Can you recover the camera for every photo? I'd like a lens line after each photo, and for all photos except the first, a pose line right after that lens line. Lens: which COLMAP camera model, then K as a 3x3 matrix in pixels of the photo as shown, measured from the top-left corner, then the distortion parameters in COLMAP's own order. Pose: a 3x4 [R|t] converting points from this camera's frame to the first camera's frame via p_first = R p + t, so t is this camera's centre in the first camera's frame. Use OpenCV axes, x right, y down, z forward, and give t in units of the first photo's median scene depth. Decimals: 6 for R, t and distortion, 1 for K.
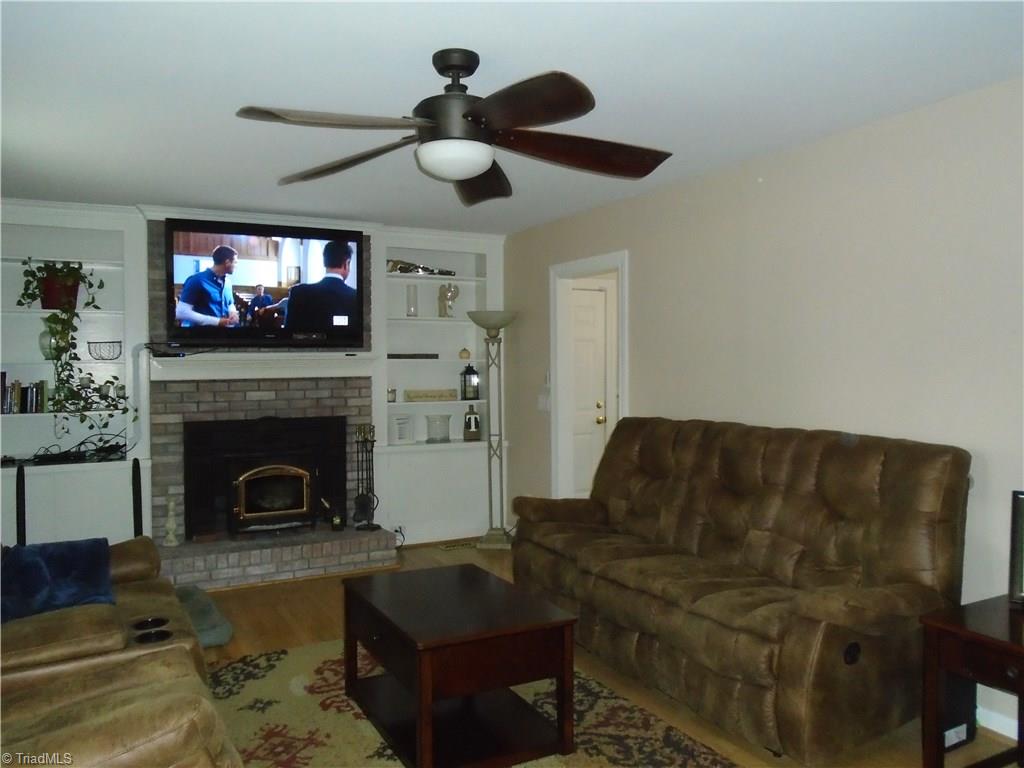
lens RADIAL K [[790.3, 0, 500.7], [0, 790.3, 380.3], [0, 0, 1]] dist [0.000342, -0.004802]
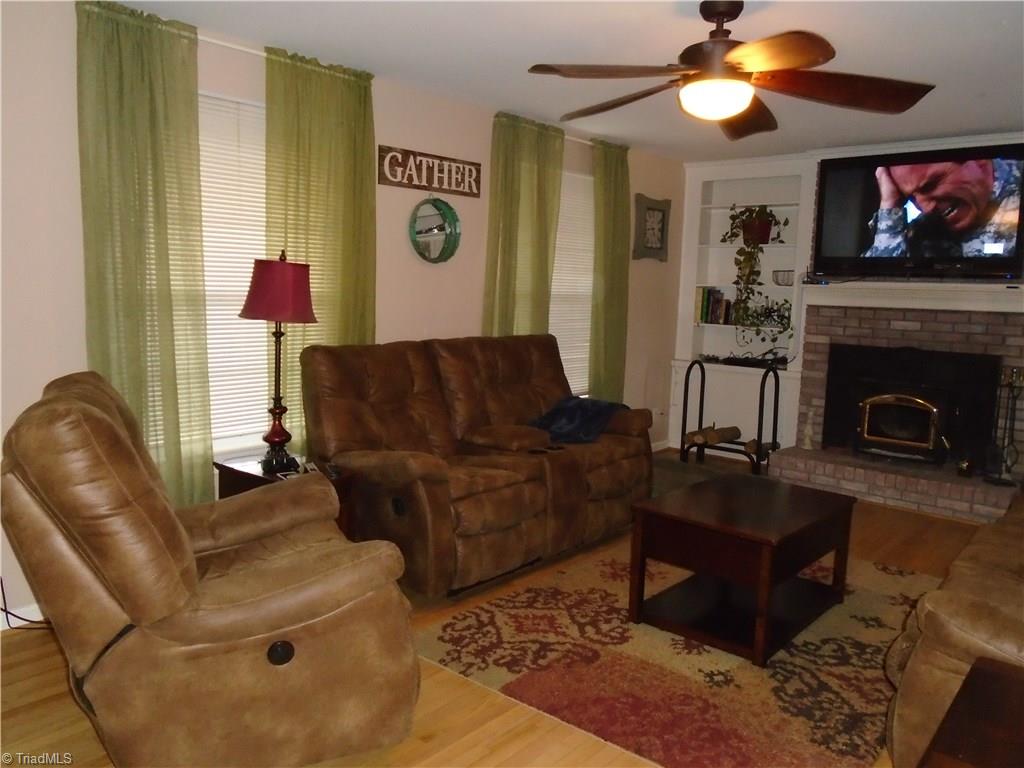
lens RADIAL K [[790.3, 0, 521.8], [0, 790.3, 384.3], [0, 0, 1]] dist [0.000342, -0.004802]
pose [[0.379713, 0.134503, -0.915274, 0.467702], [-0.059813, 0.990873, 0.120799, 0.001330], [0.923169, 0.008876, 0.384292, 0.171170]]
